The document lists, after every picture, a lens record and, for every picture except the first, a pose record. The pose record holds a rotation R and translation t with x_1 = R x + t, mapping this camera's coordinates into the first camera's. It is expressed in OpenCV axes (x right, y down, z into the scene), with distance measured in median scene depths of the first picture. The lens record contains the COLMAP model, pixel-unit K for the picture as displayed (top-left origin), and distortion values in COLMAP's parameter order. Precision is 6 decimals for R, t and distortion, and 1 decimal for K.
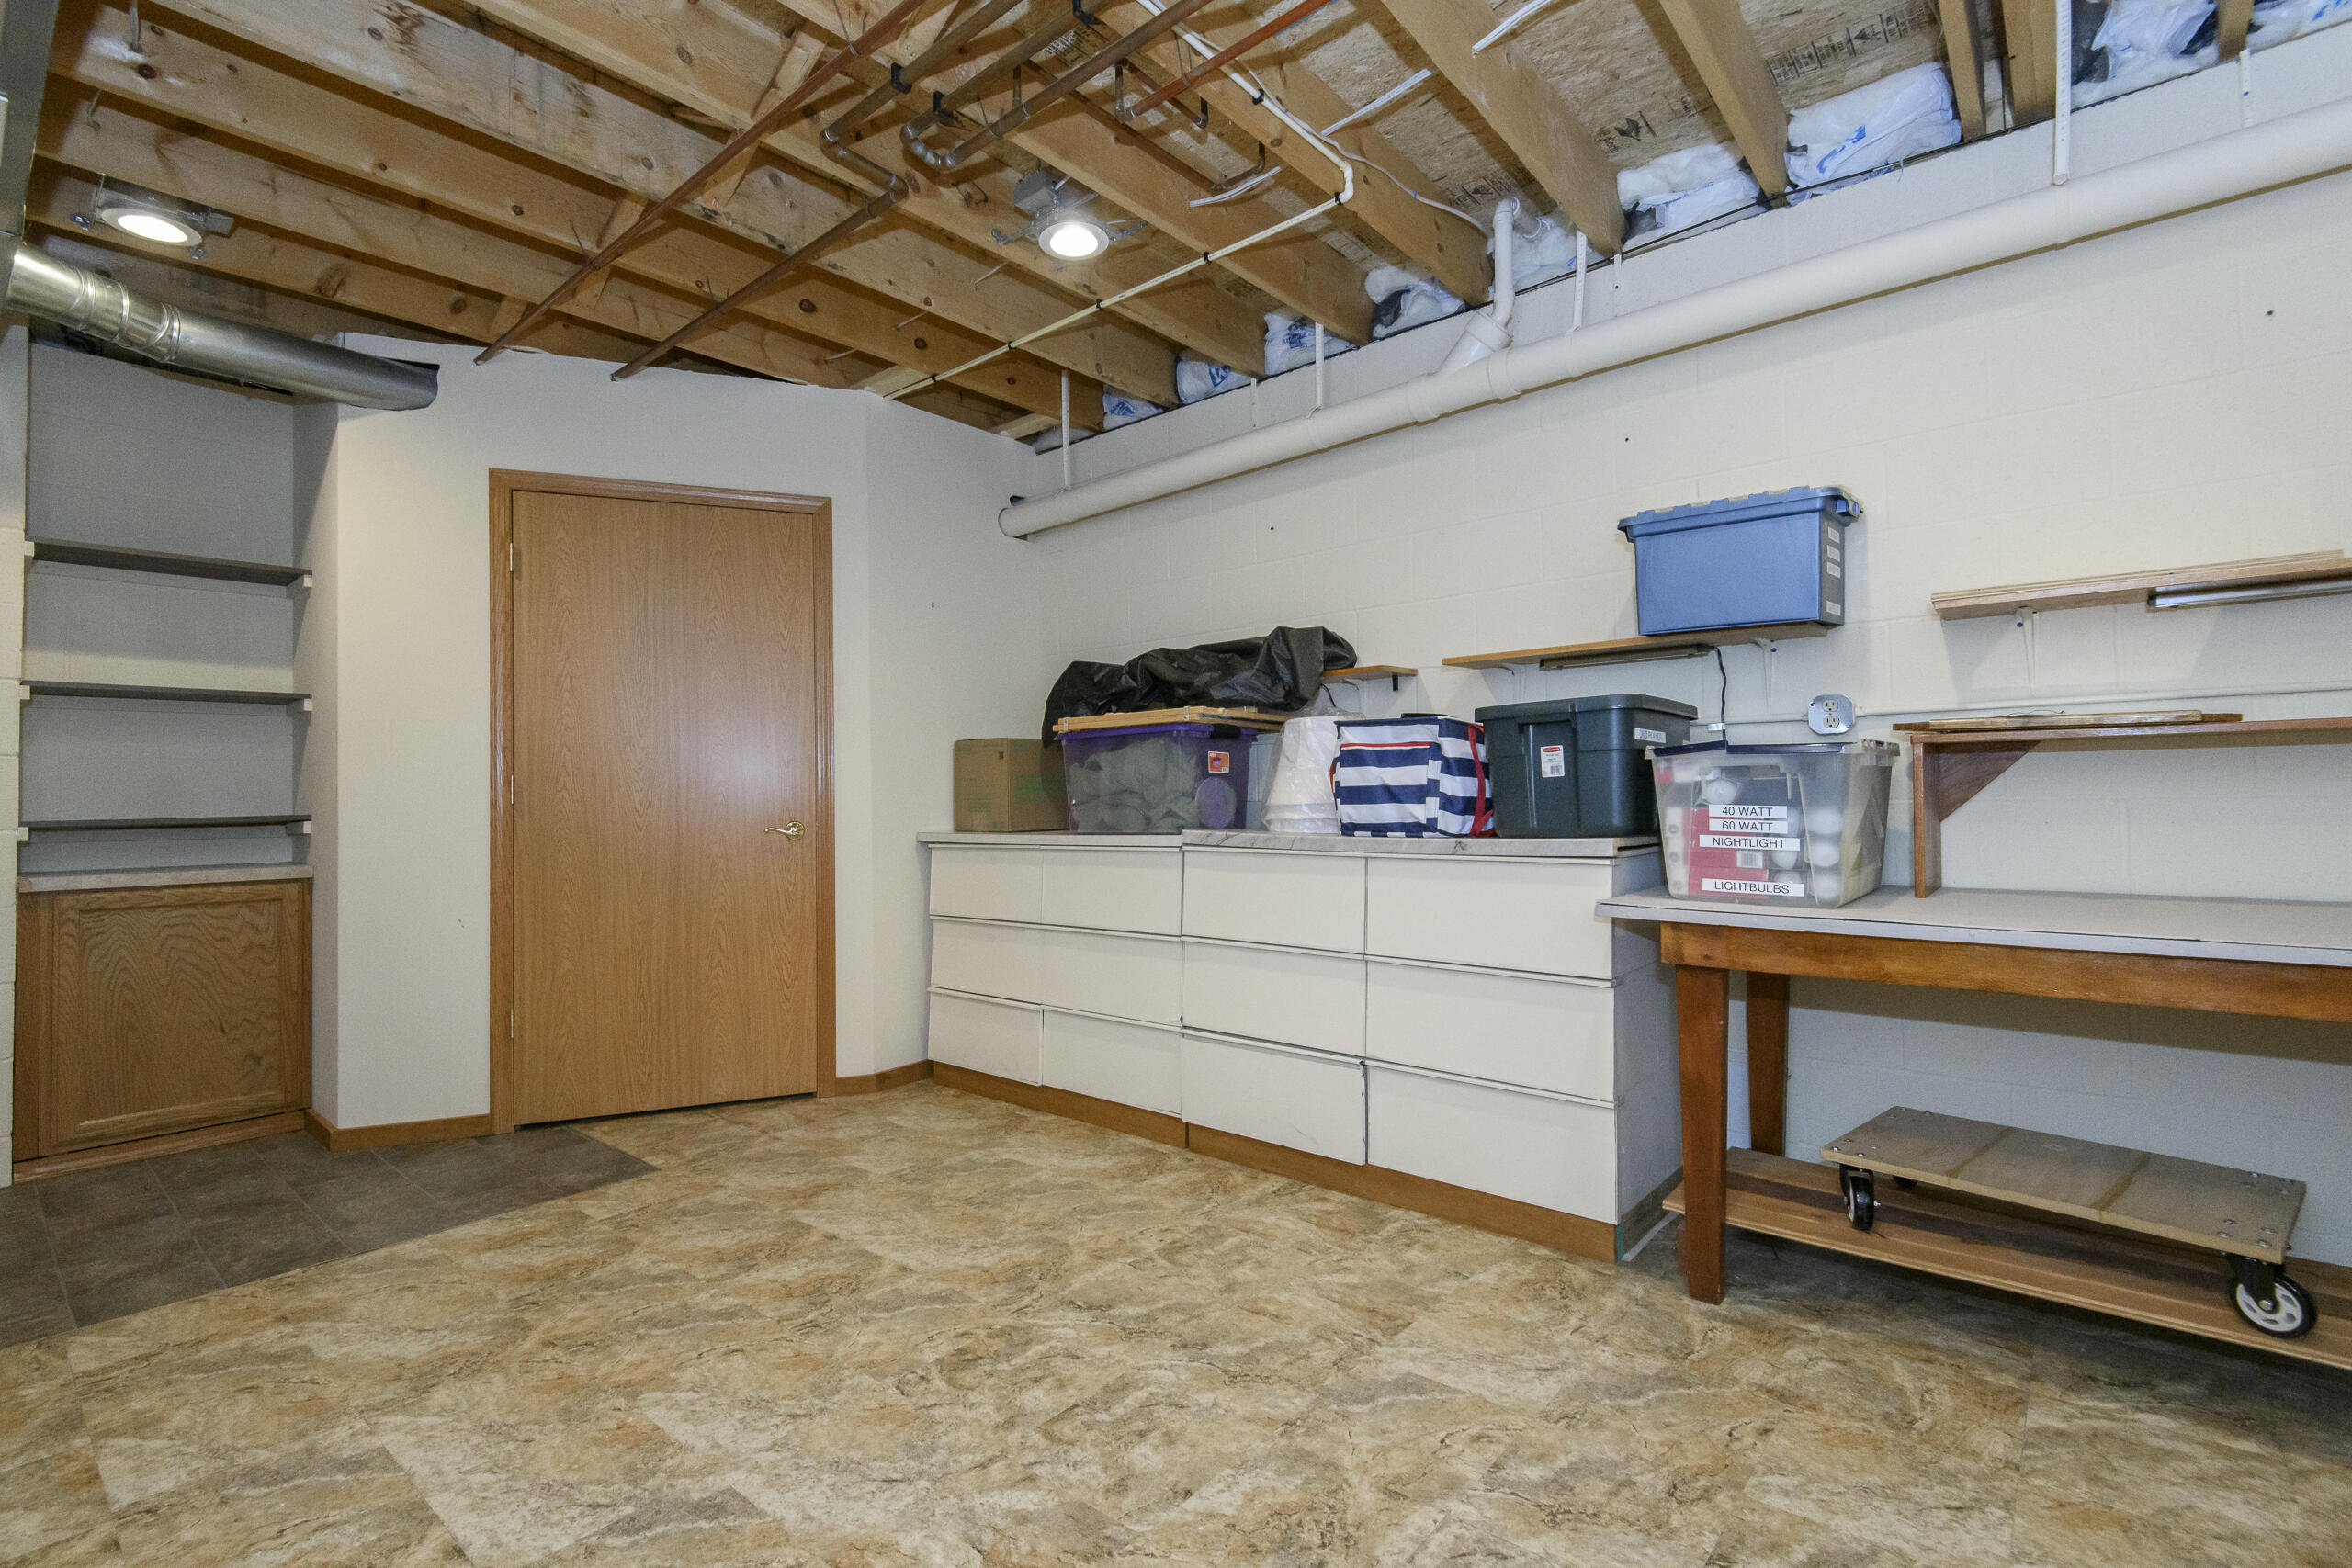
lens RADIAL K [[1087.1, 0, 1173.3], [0, 1087.1, 772.0], [0, 0, 1]] dist [0.019854, -0.009612]
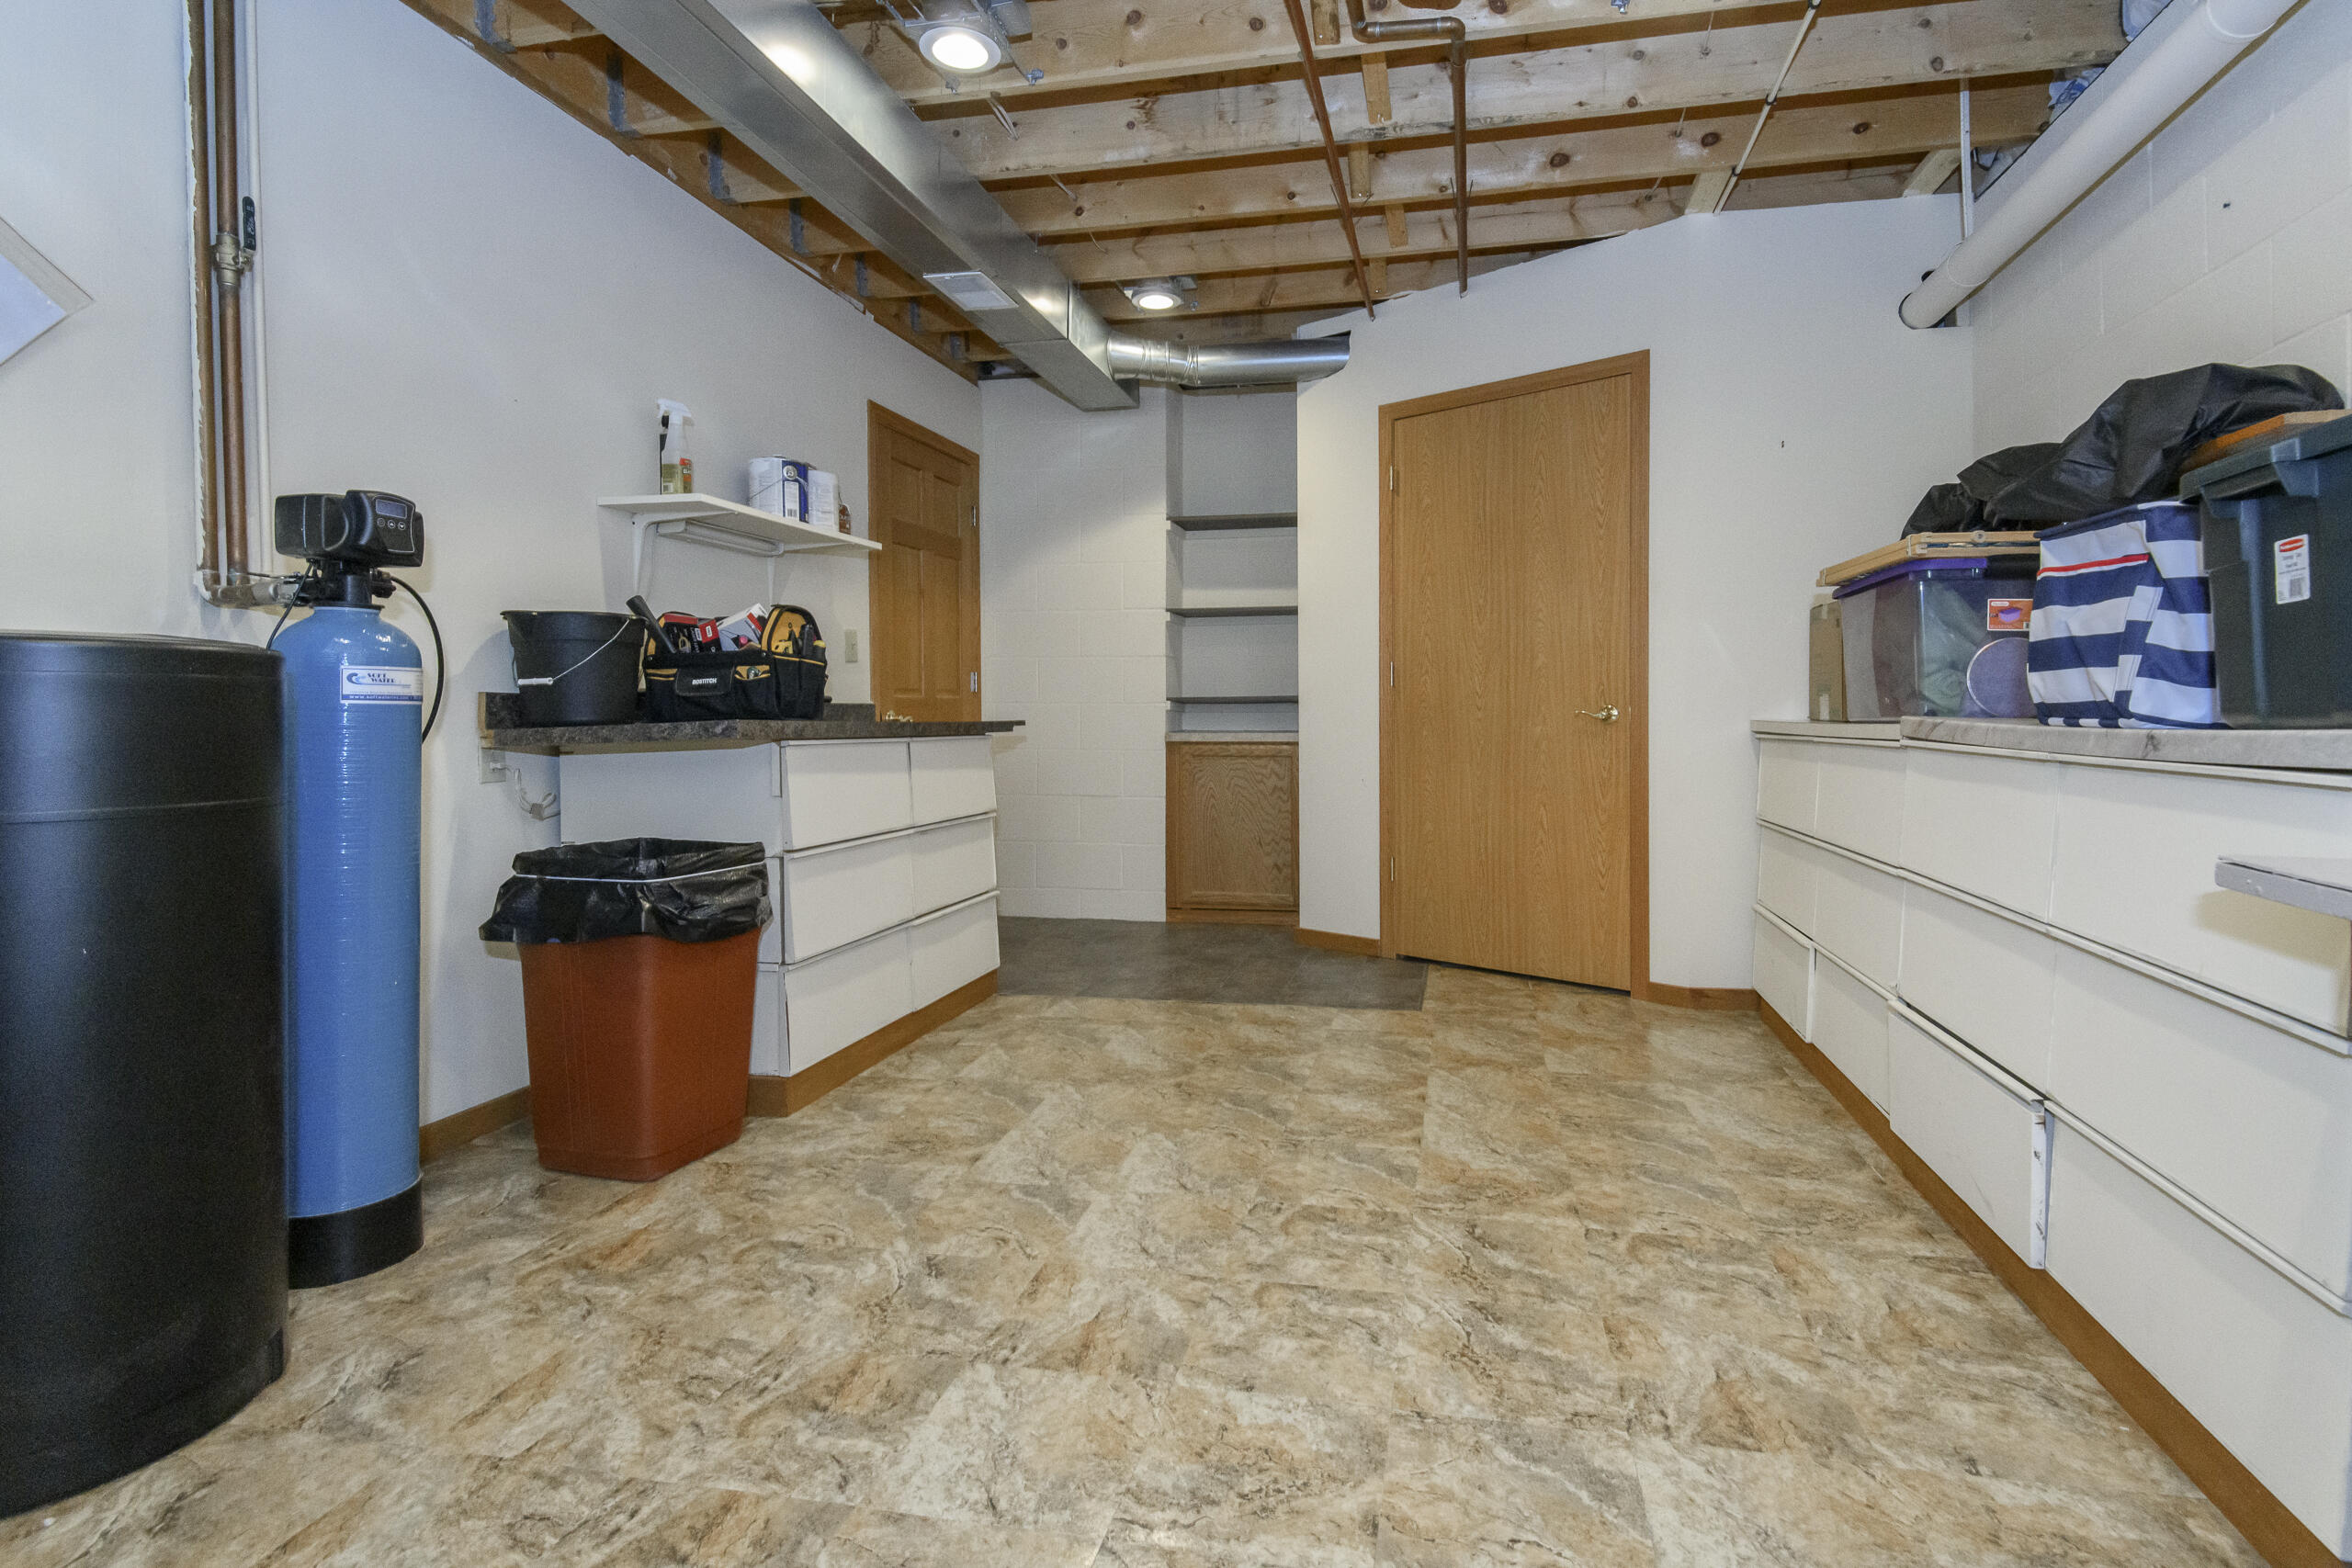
lens RADIAL K [[1147.6, 0, 1228.6], [0, 1147.6, 721.4], [0, 0, 1]] dist [0.017255, -0.004191]
pose [[0.481995, 0.021270, -0.875915, 0.522147], [0.017207, 0.999283, 0.033735, 0.028987], [0.876005, -0.031332, 0.481284, 0.314339]]
